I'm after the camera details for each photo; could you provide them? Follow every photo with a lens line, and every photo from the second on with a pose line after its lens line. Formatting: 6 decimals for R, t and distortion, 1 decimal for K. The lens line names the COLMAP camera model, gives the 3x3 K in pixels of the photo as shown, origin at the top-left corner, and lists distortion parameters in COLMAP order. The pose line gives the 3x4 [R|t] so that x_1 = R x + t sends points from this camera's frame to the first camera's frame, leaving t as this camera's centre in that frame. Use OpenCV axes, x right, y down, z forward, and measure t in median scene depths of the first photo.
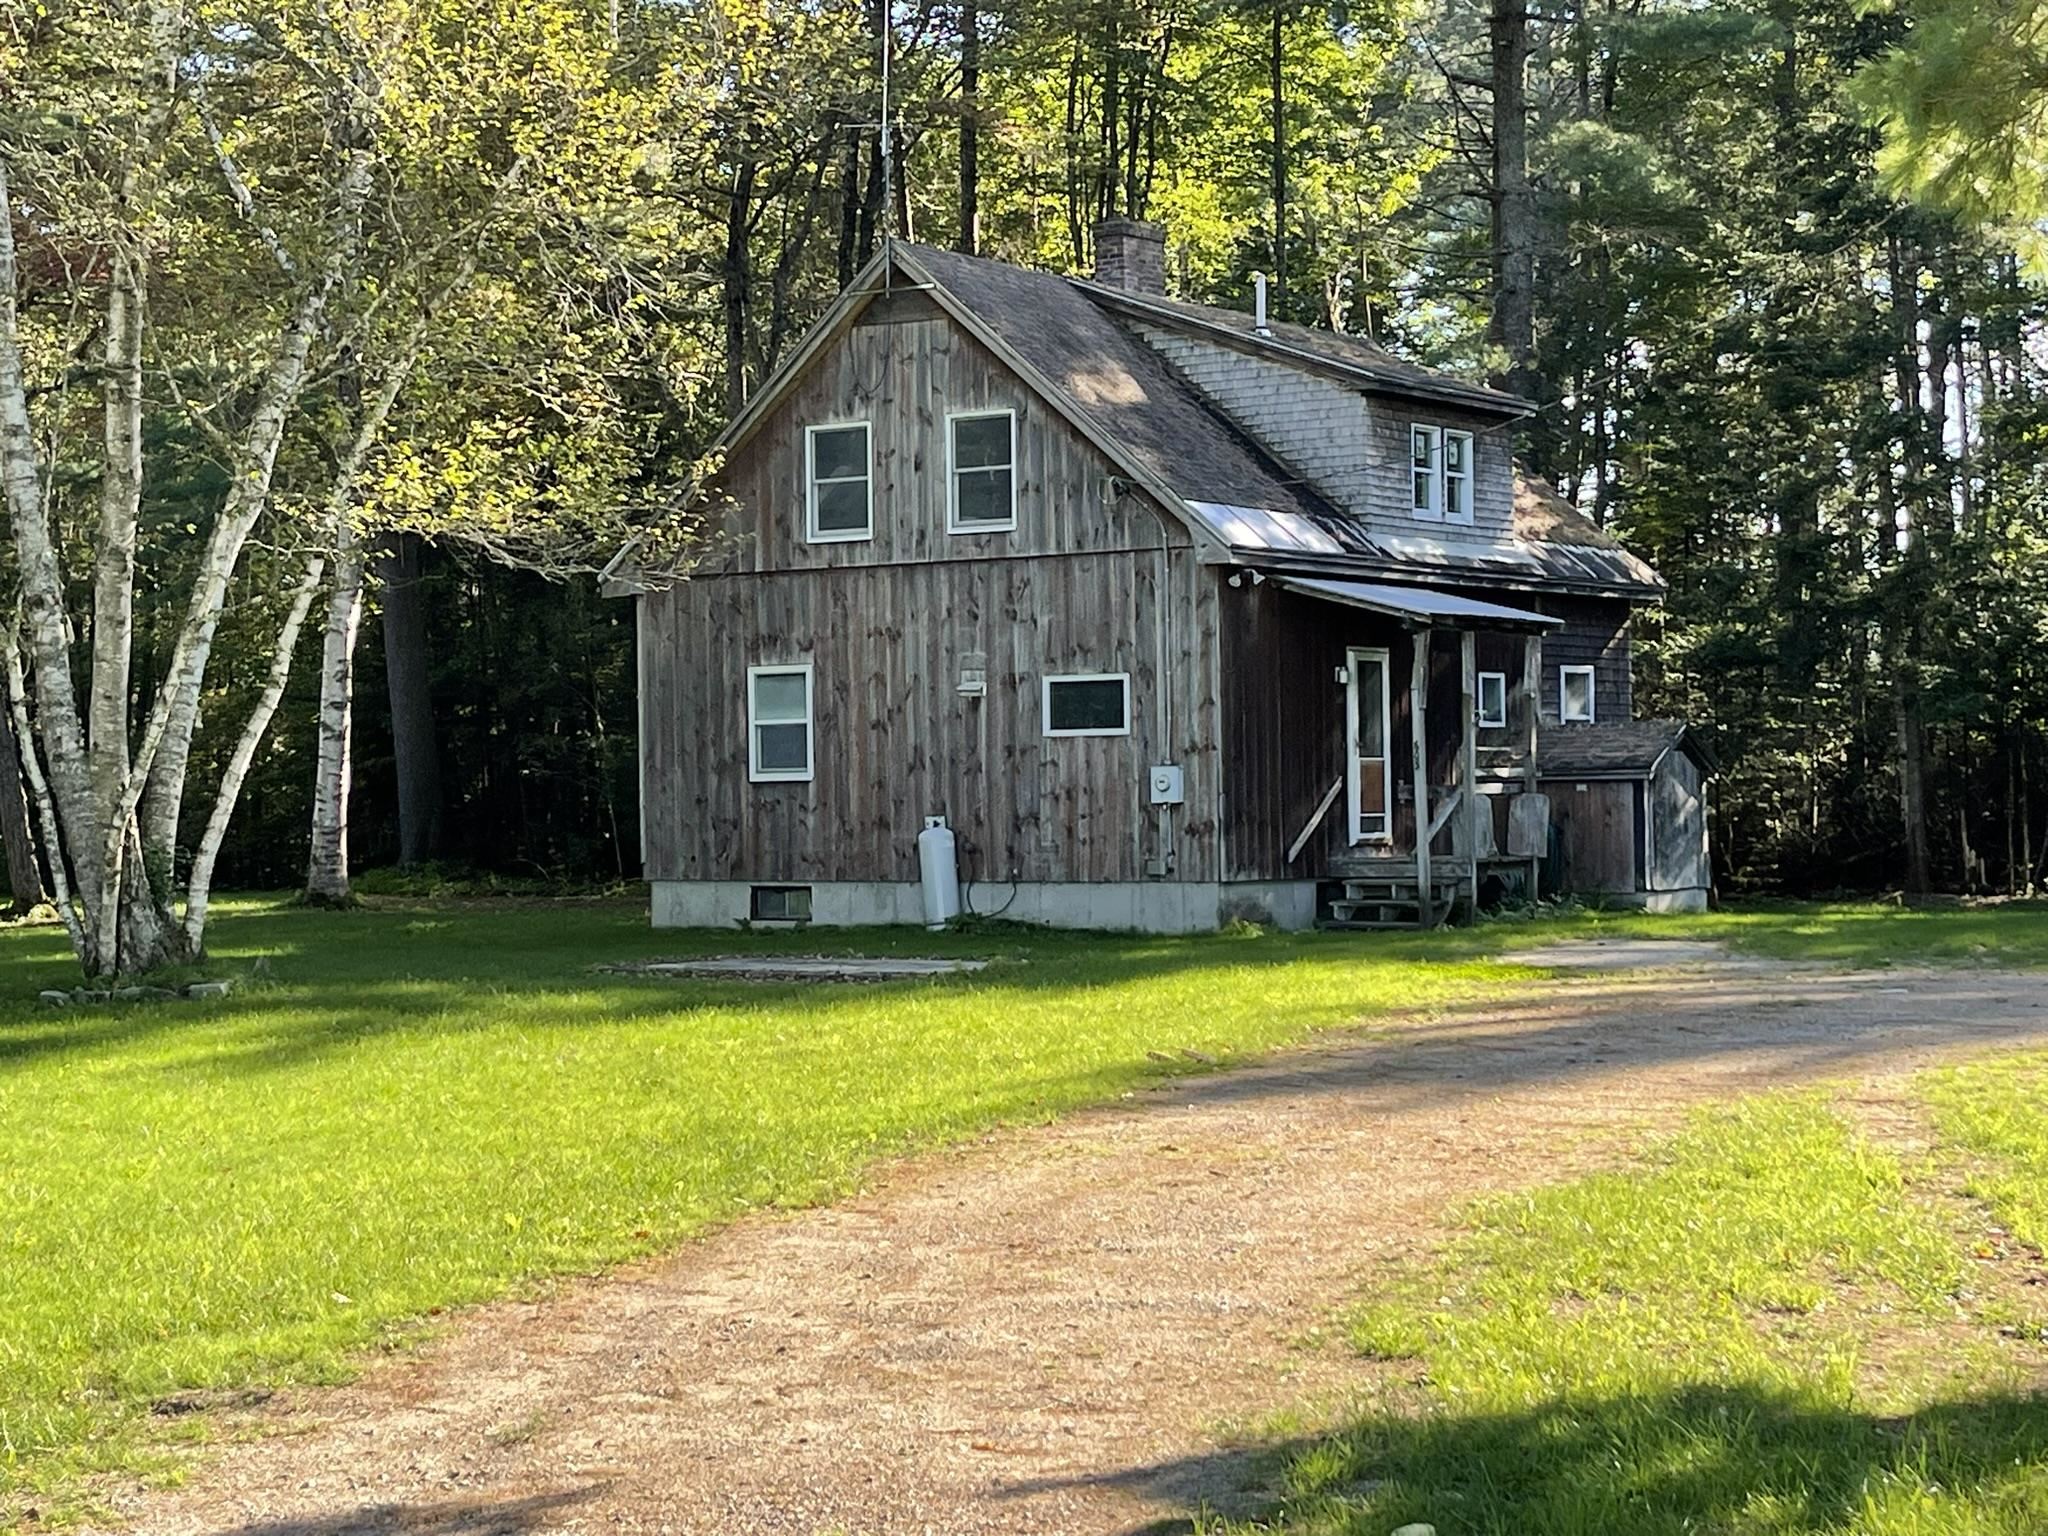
lens RADIAL K [[3536.2, 0, 1024.0], [0, 3536.2, 768.0], [0, 0, 1]] dist [0.163326, -0.024950]
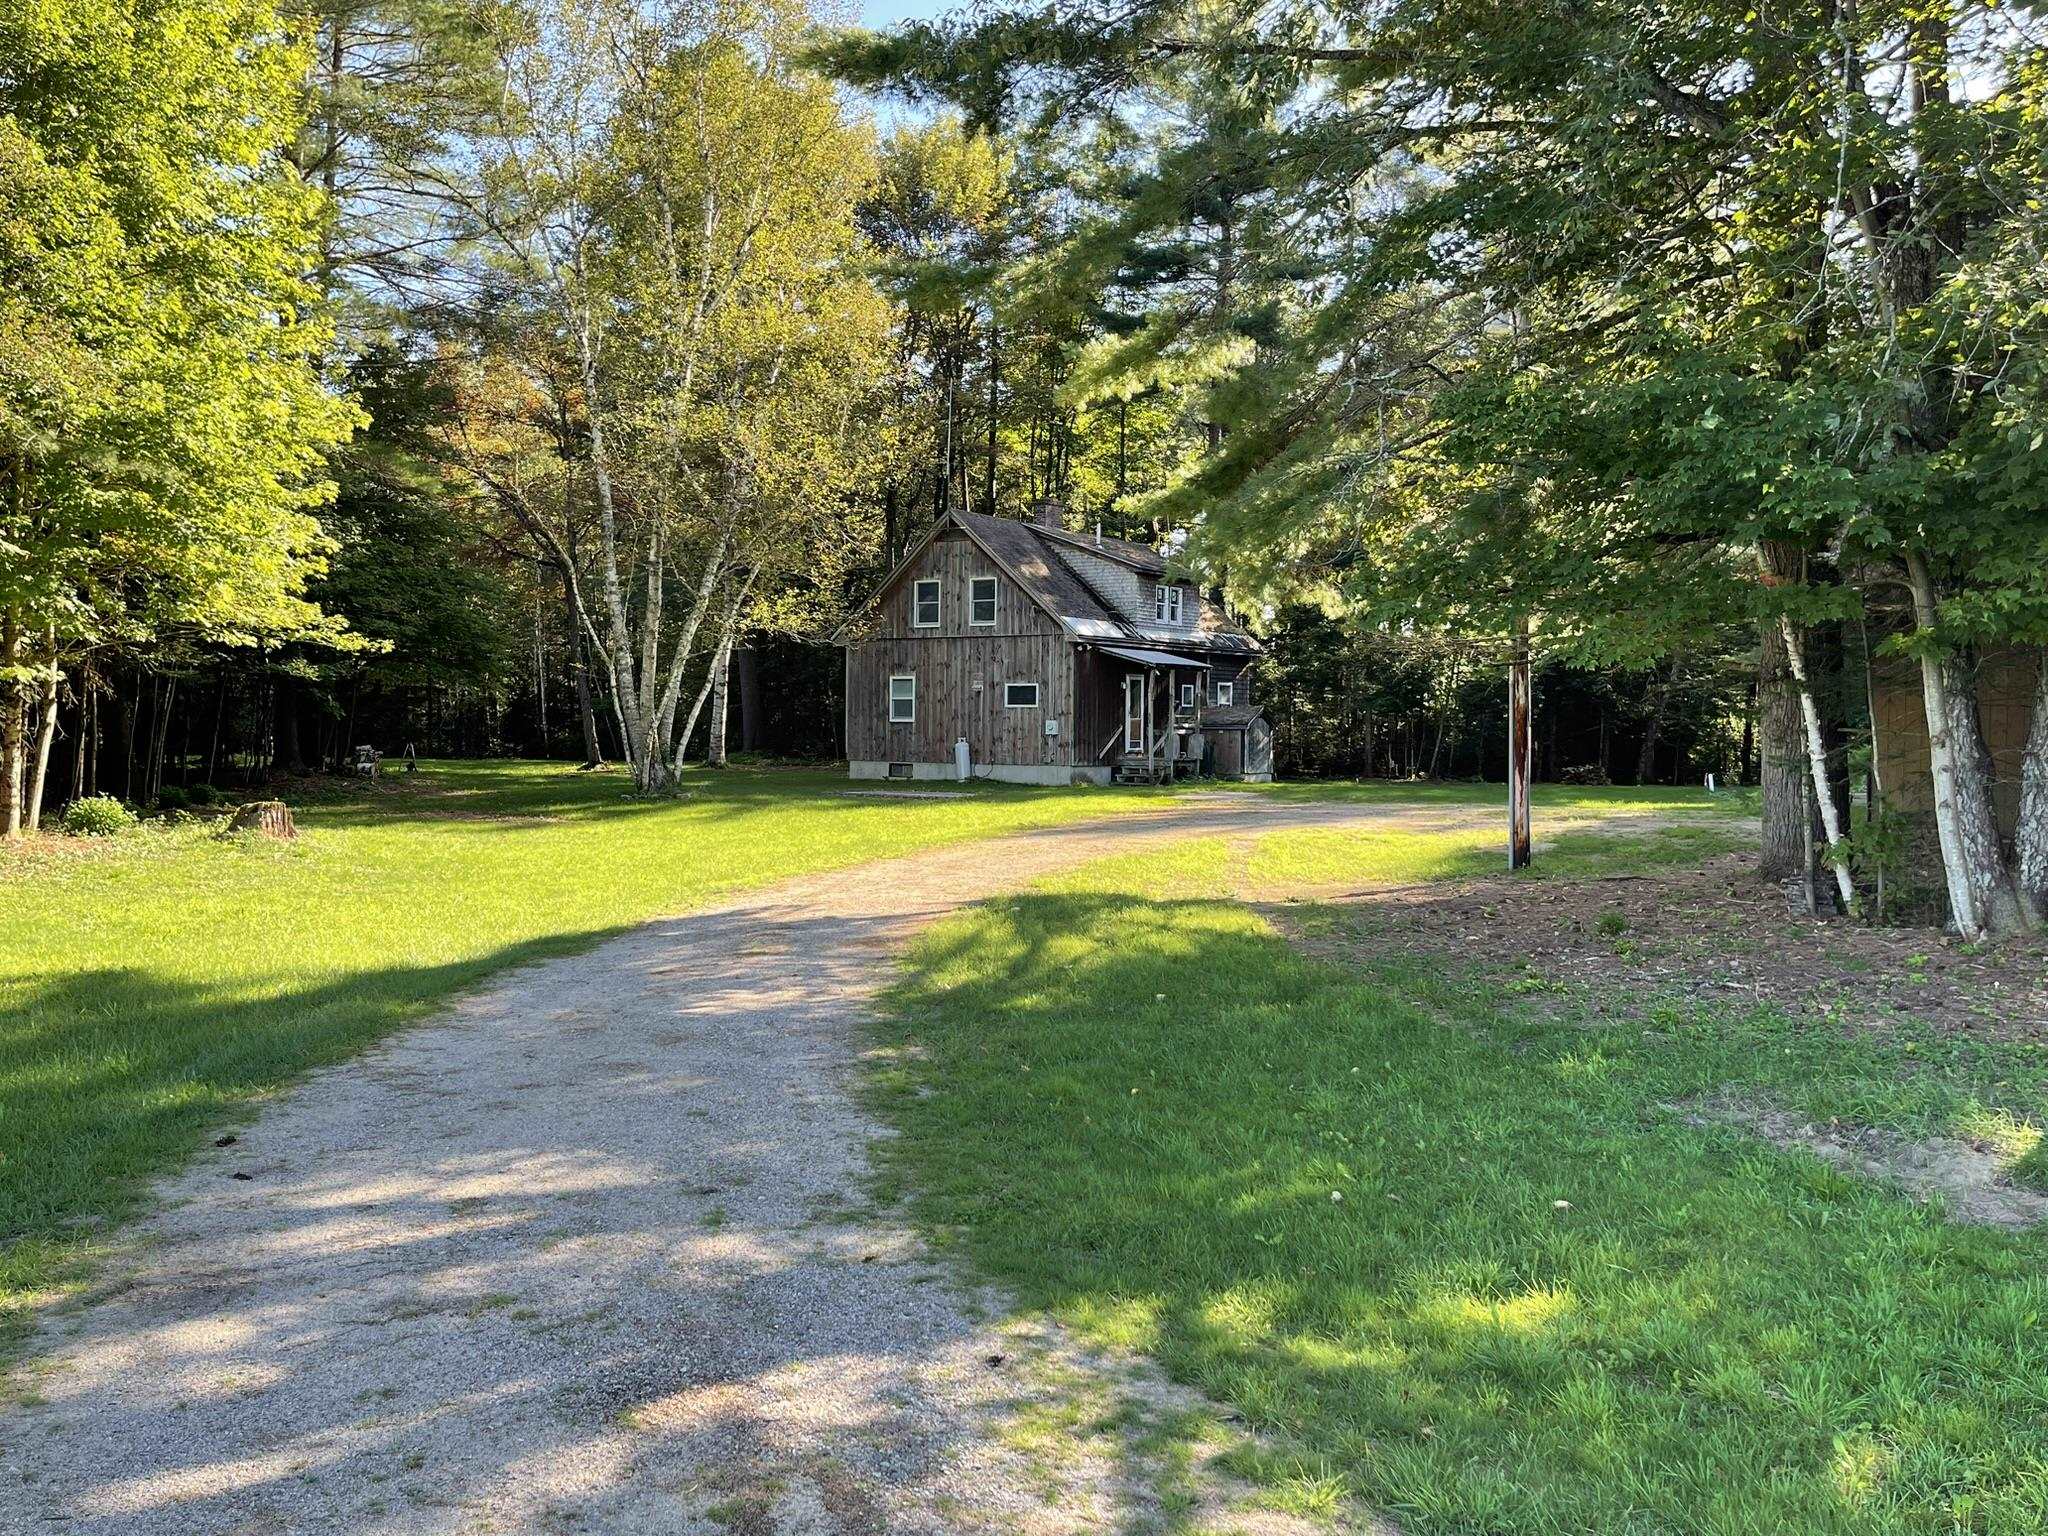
lens RADIAL K [[1661.7, 0, 1024.0], [0, 1661.7, 768.0], [0, 0, 1]] dist [0.145373, 0.000216]
pose [[0.999716, 0.023763, -0.001741, 0.022025], [-0.023693, 0.999184, 0.032722, -0.004547], [0.002517, -0.032672, 0.999463, -0.192511]]
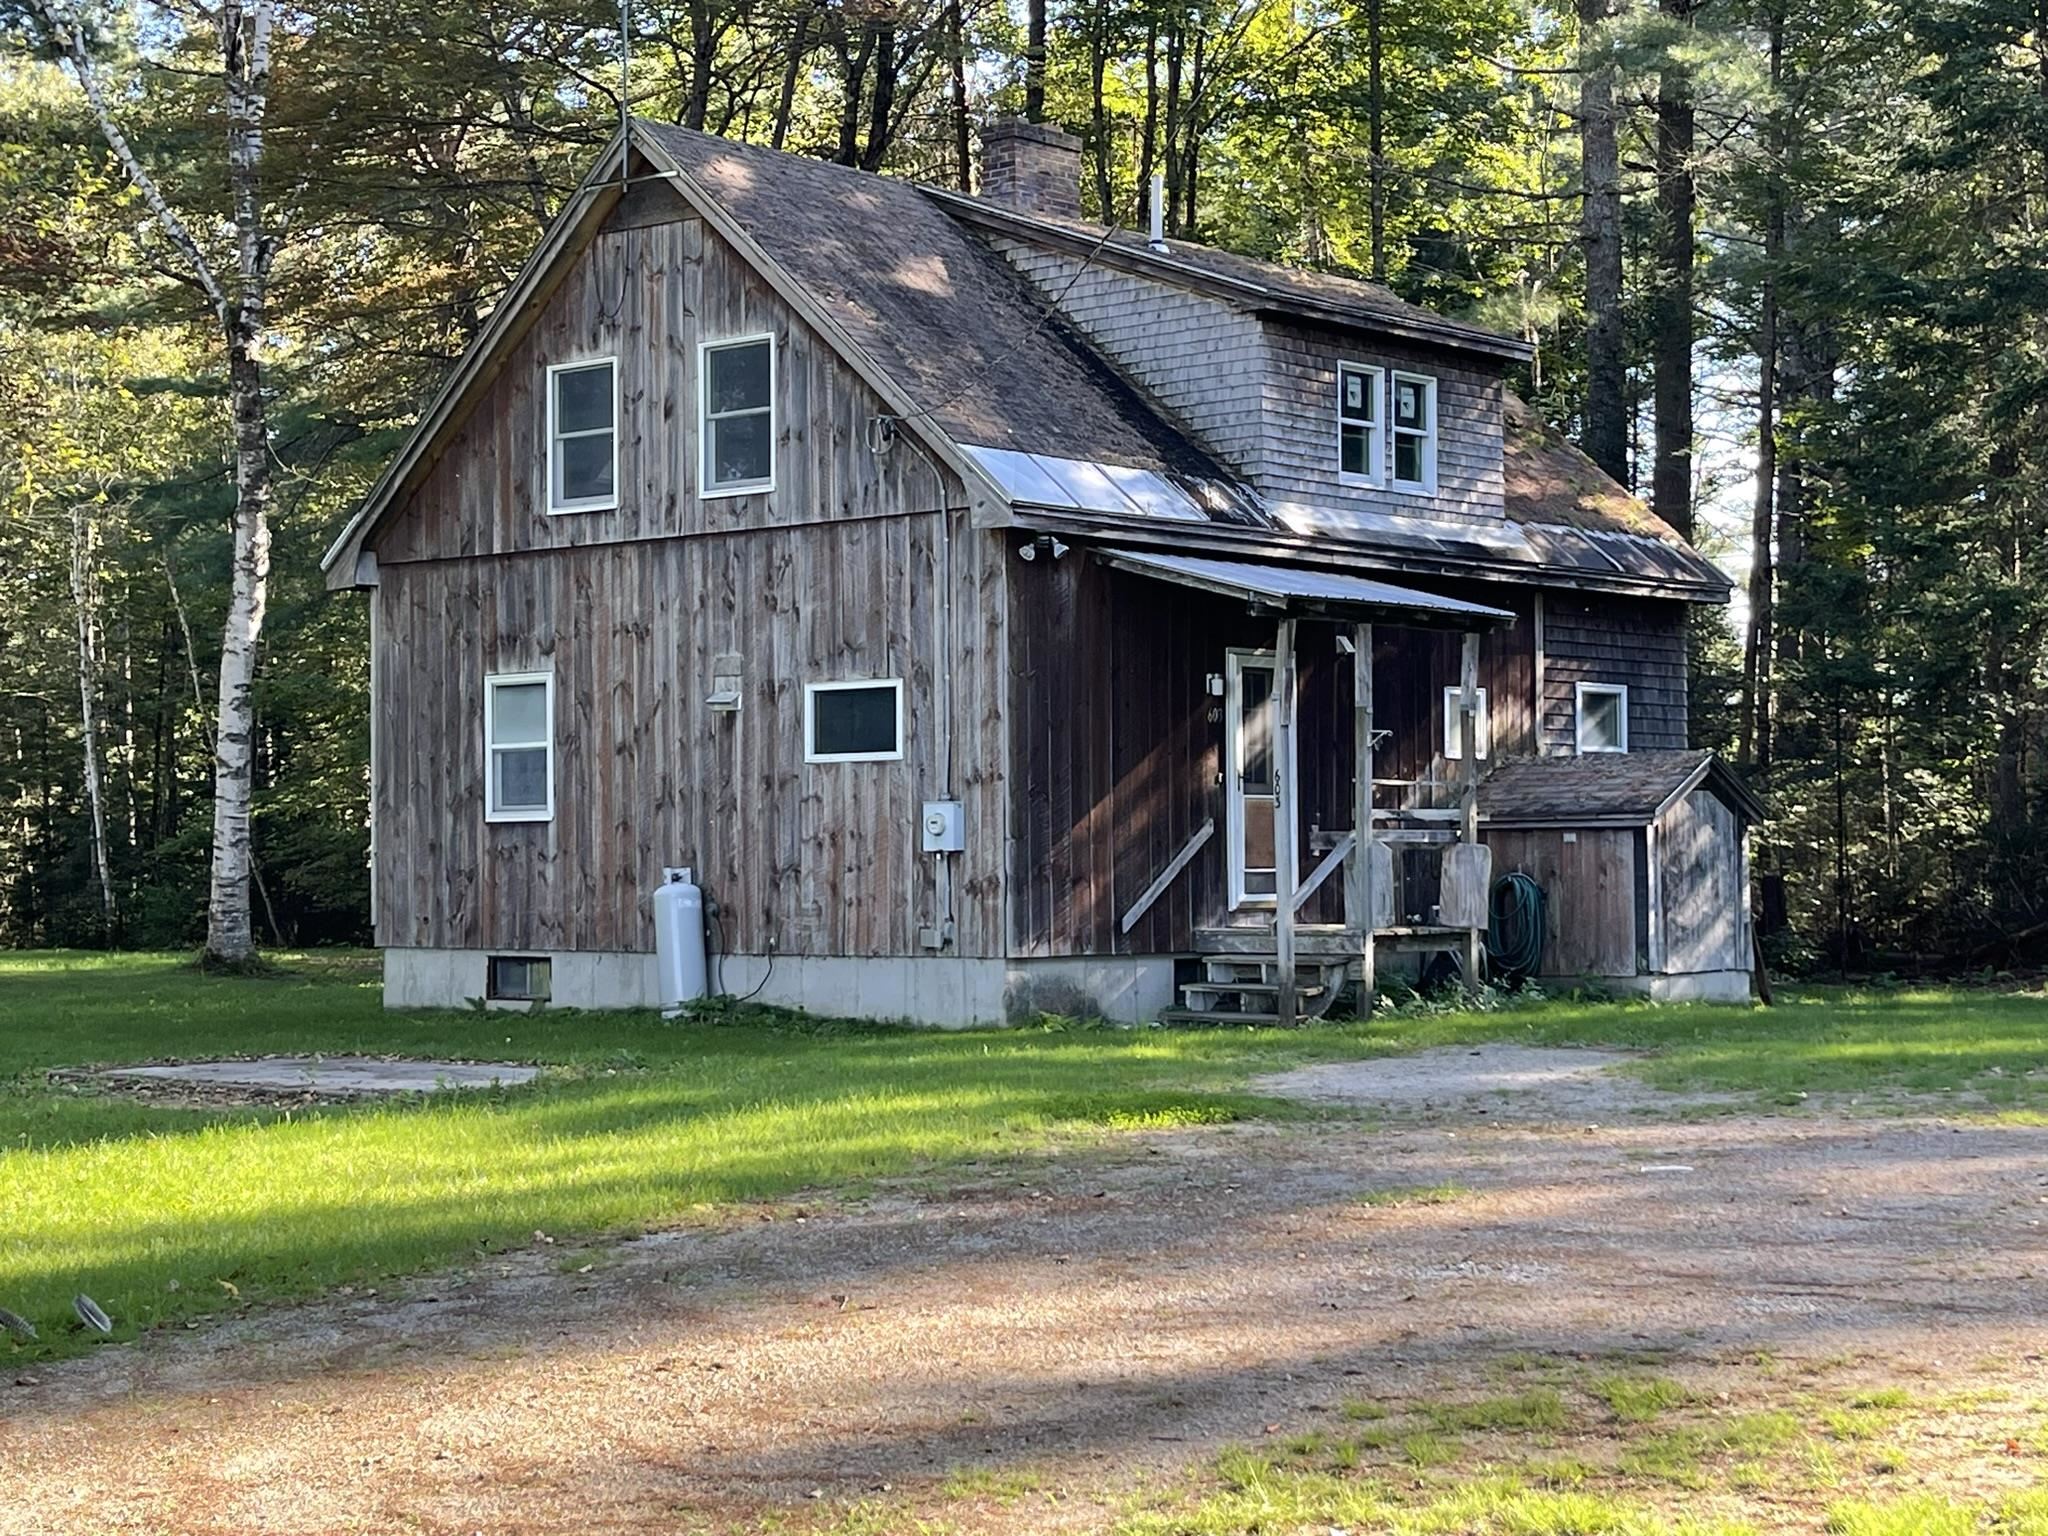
lens RADIAL K [[3451.4, 0, 1024.0], [0, 3451.4, 768.0], [0, 0, 1]] dist [0.150157, -0.112448]
pose [[0.994778, 0.004598, -0.101956, 0.125355], [-0.006360, 0.999836, -0.016961, 0.004327], [0.101861, 0.017521, 0.994644, 0.265357]]
